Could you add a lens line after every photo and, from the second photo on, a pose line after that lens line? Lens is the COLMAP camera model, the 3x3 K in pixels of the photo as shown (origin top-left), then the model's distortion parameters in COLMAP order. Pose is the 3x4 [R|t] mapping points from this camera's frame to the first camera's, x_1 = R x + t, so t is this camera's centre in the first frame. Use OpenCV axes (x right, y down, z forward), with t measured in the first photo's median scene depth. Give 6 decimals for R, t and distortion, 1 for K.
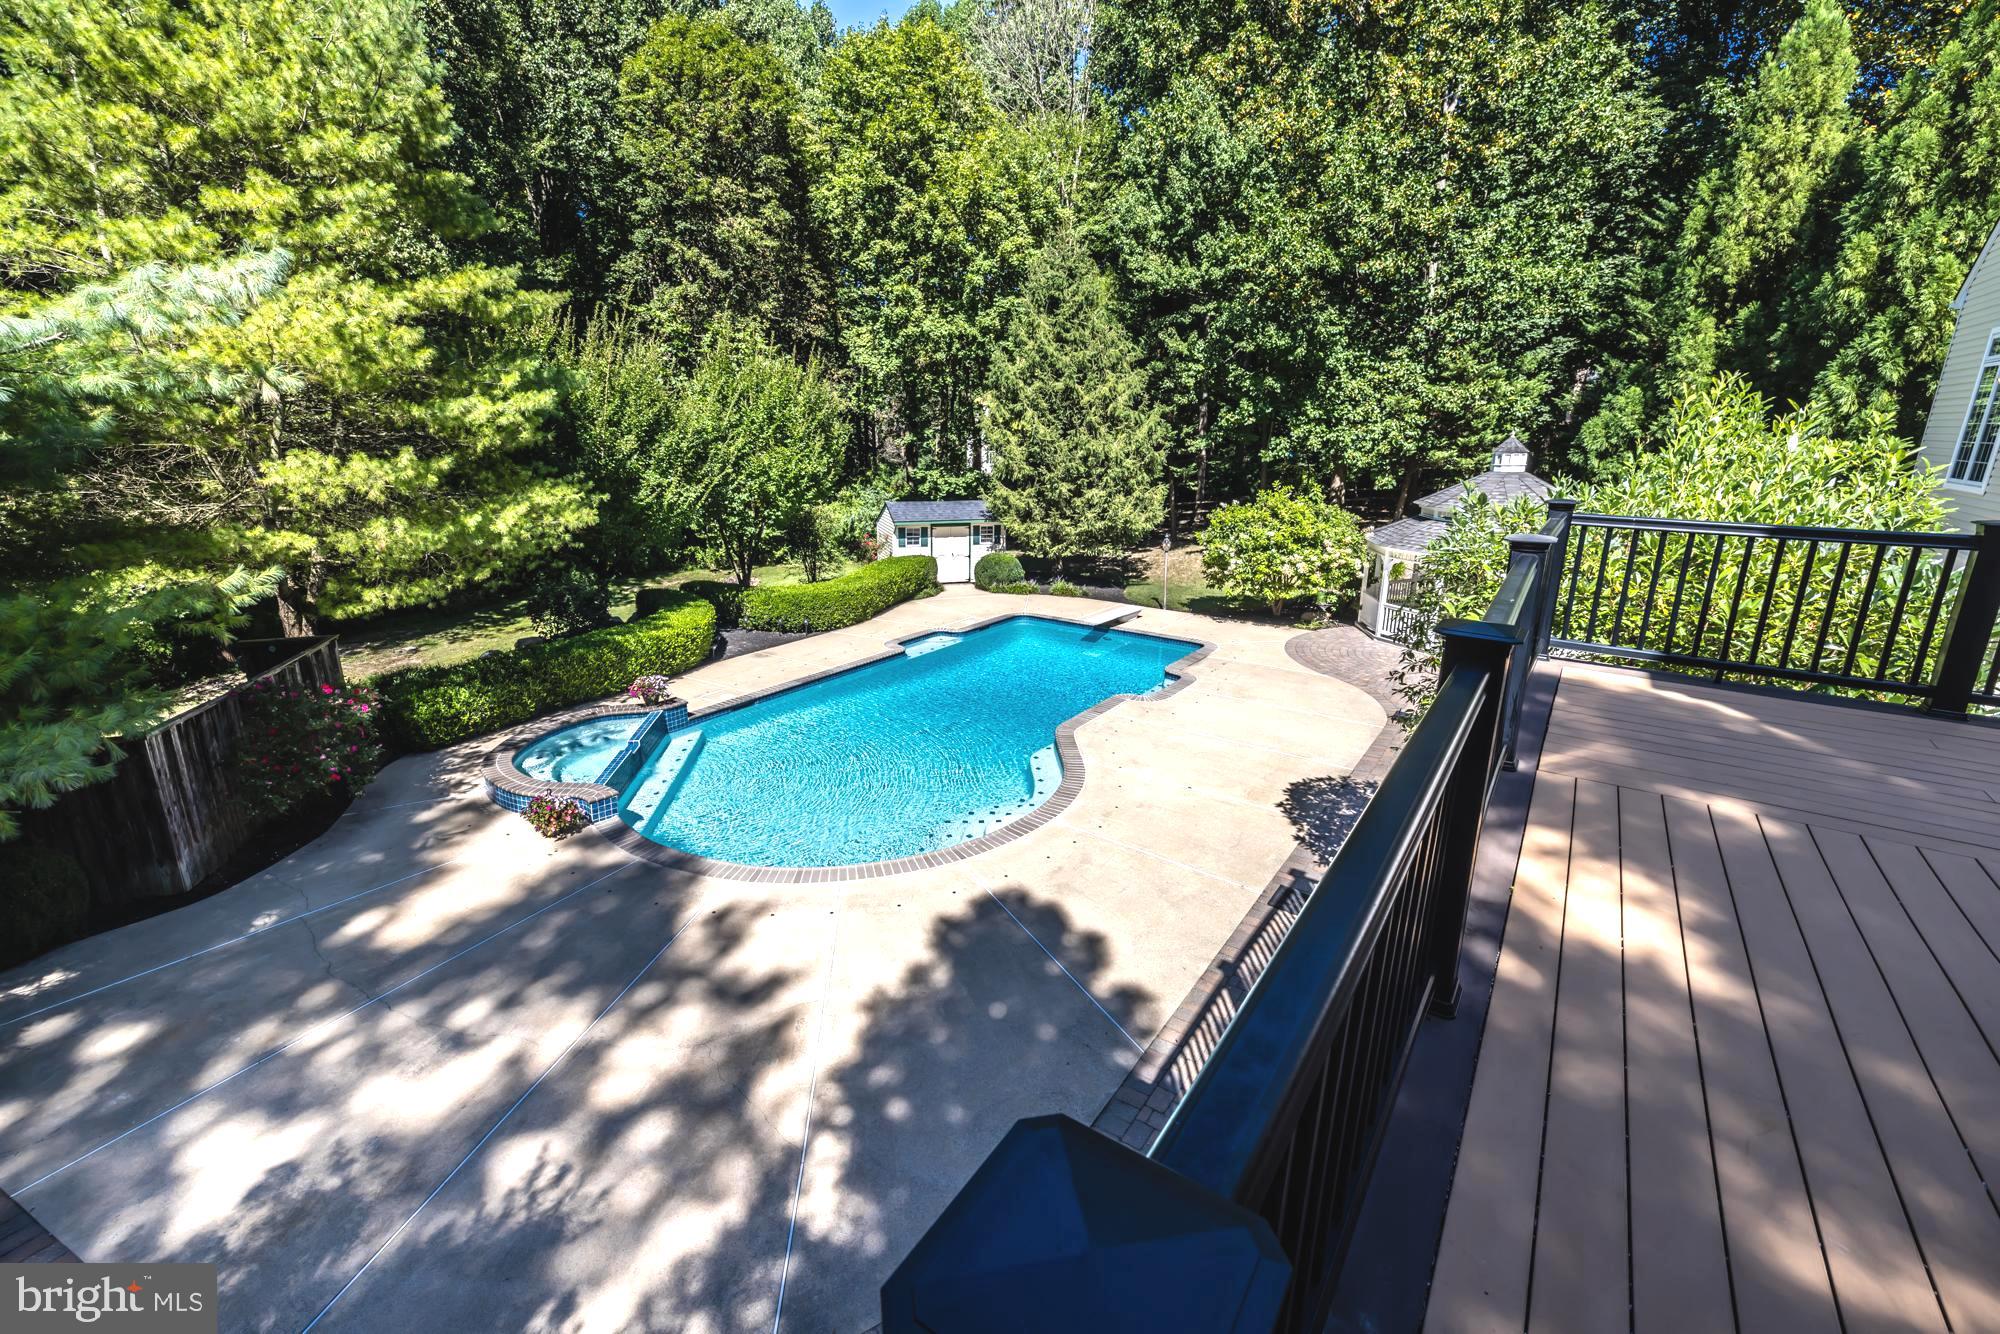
lens RADIAL K [[834.5, 0, 991.8], [0, 834.5, 665.4], [0, 0, 1]] dist [0.000074, -0.000030]
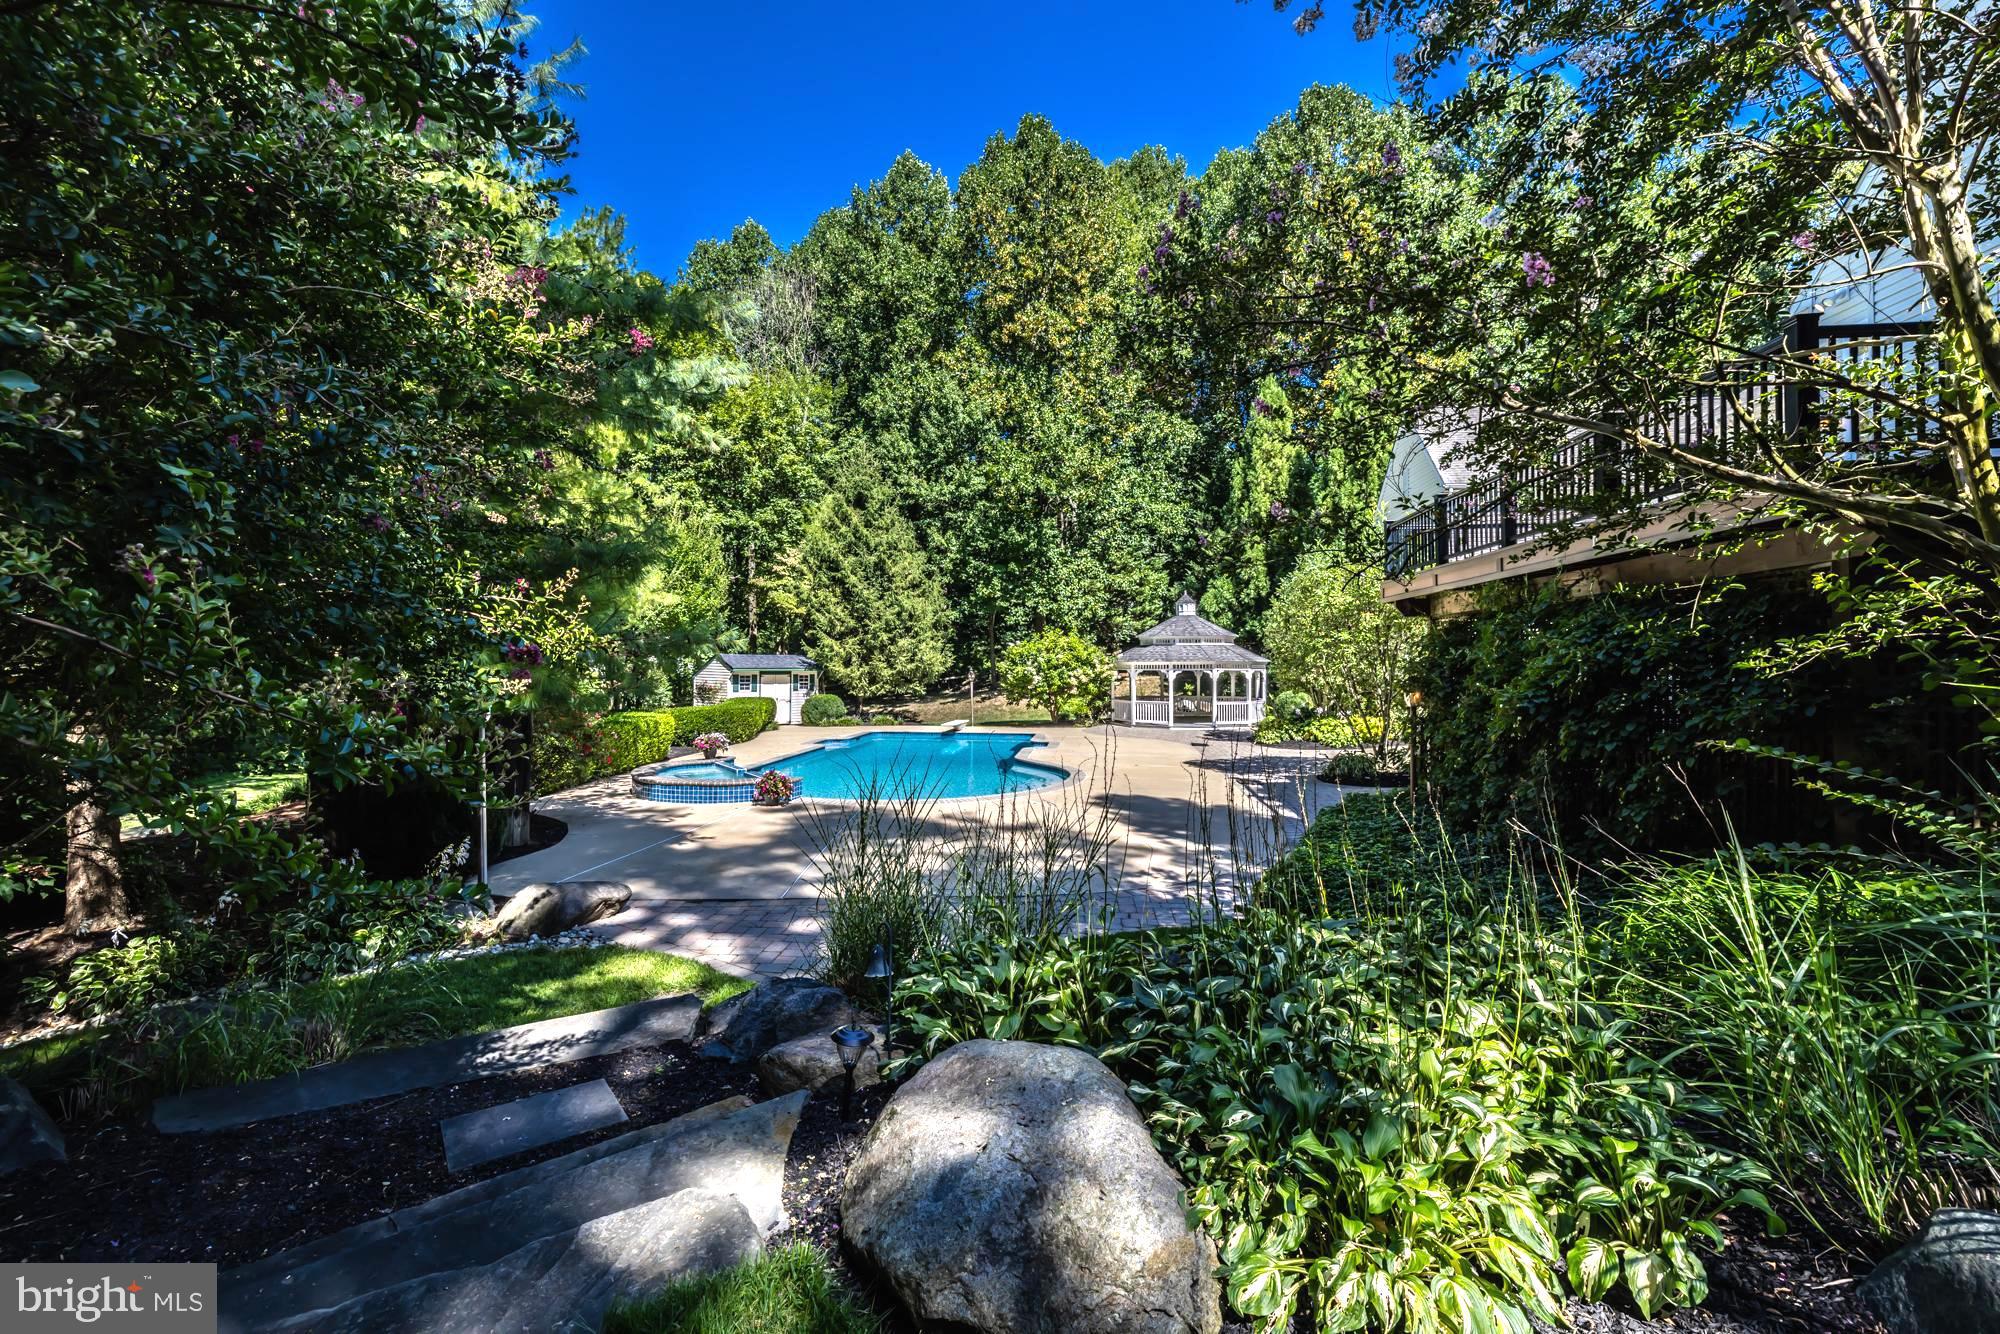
lens RADIAL K [[837.7, 0, 1000.0], [0, 837.7, 667.0], [0, 0, 1]] dist [-0.001004, 0.000106]
pose [[0.880480, -0.008672, 0.474004, -0.340266], [0.137050, 0.961800, -0.236979, 0.144682], [-0.453841, 0.273617, 0.848034, -0.118059]]
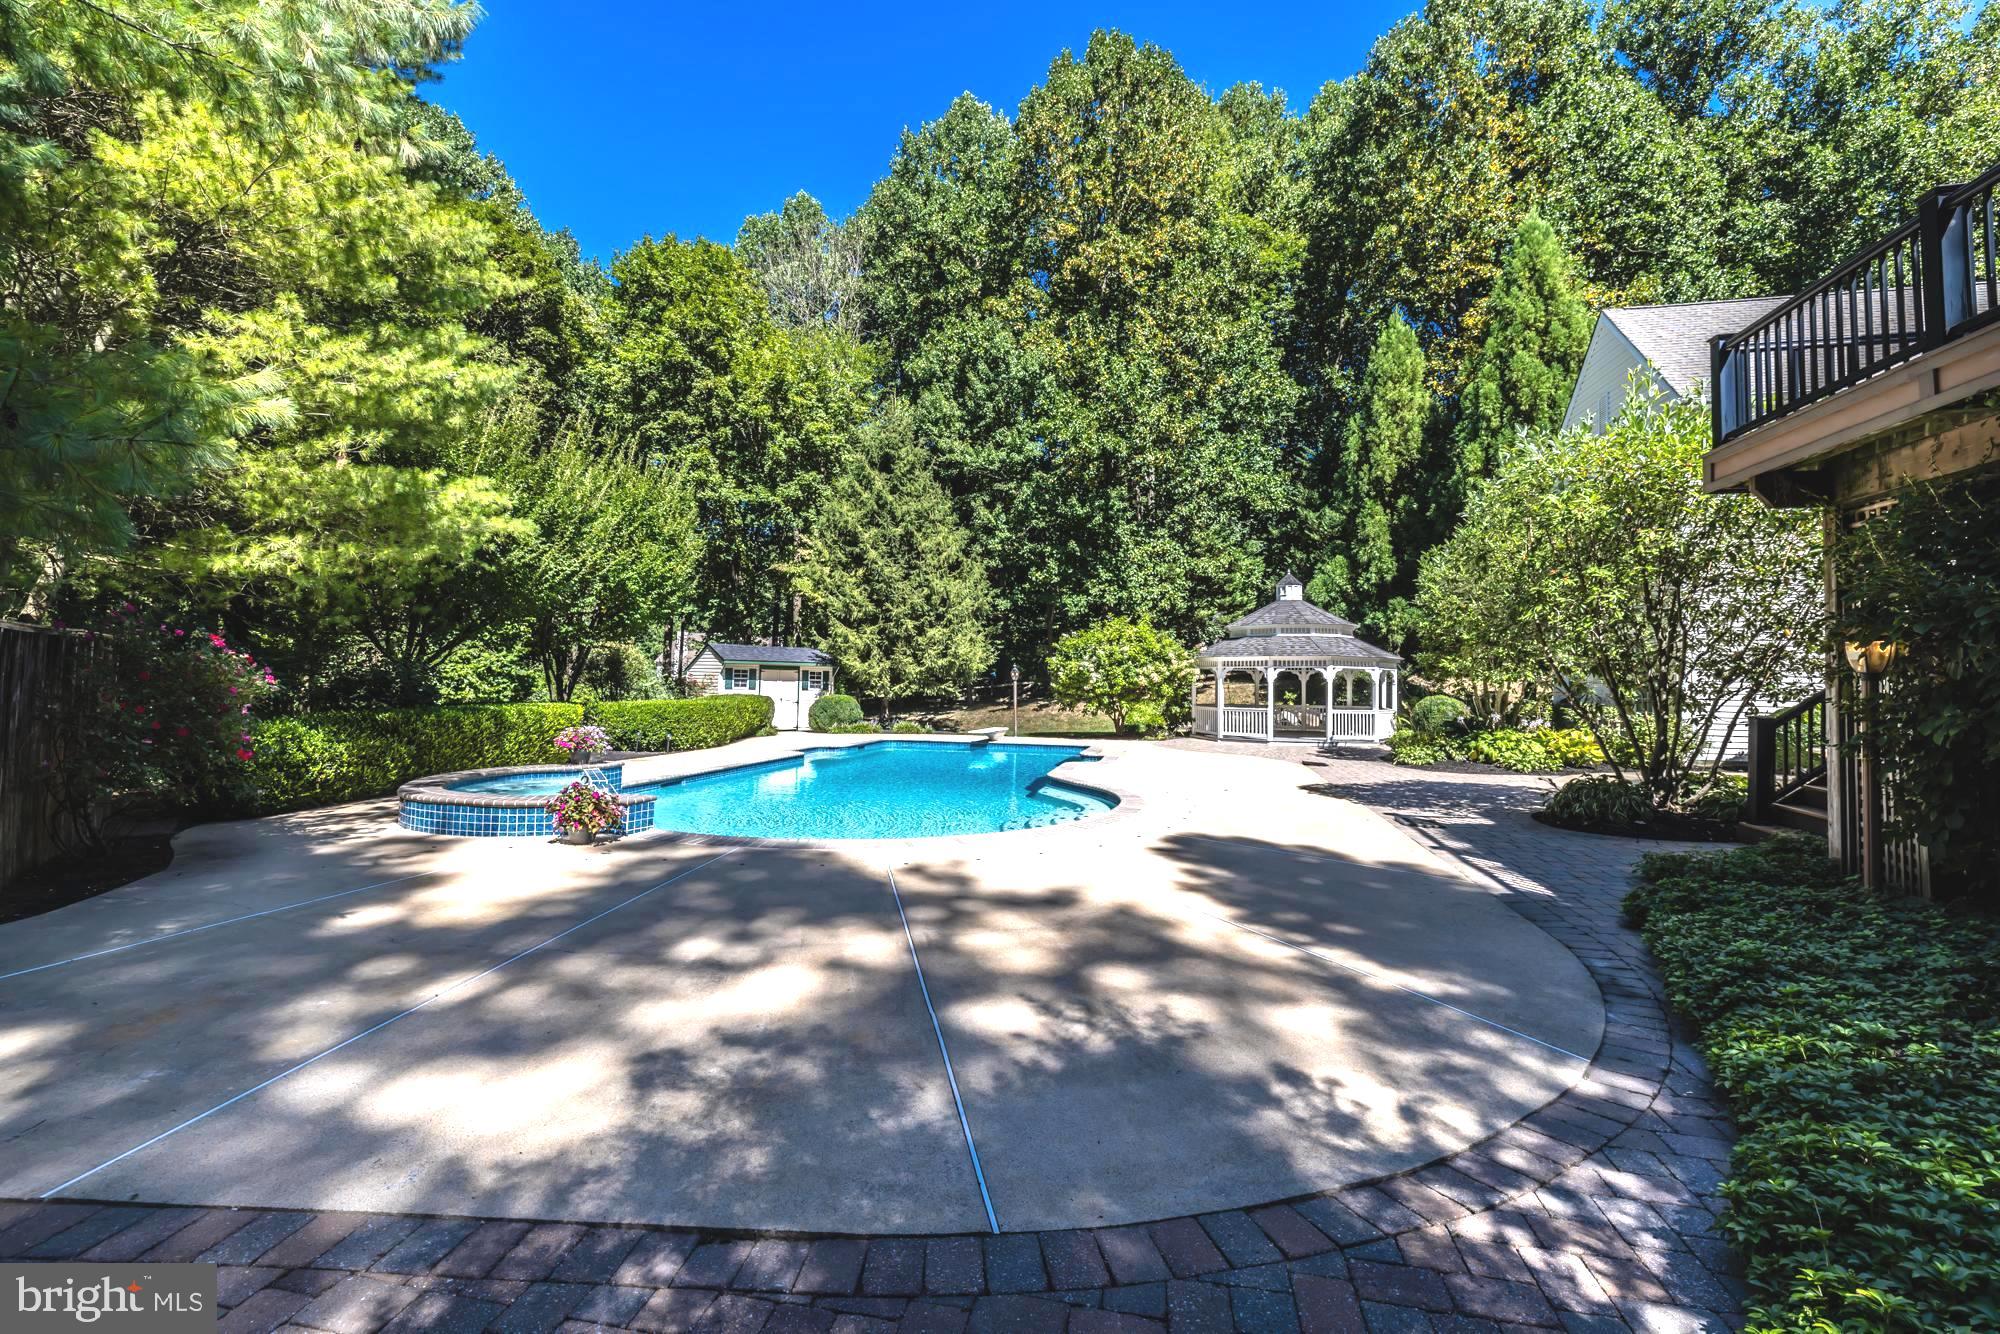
lens RADIAL K [[837.7, 0, 1000.0], [0, 837.7, 667.0], [0, 0, 1]] dist [-0.001004, 0.000106]
pose [[0.923259, 0.013019, 0.383958, -0.194639], [0.099640, 0.957112, -0.272045, 0.120415], [-0.371033, 0.289426, 0.882365, 0.073562]]
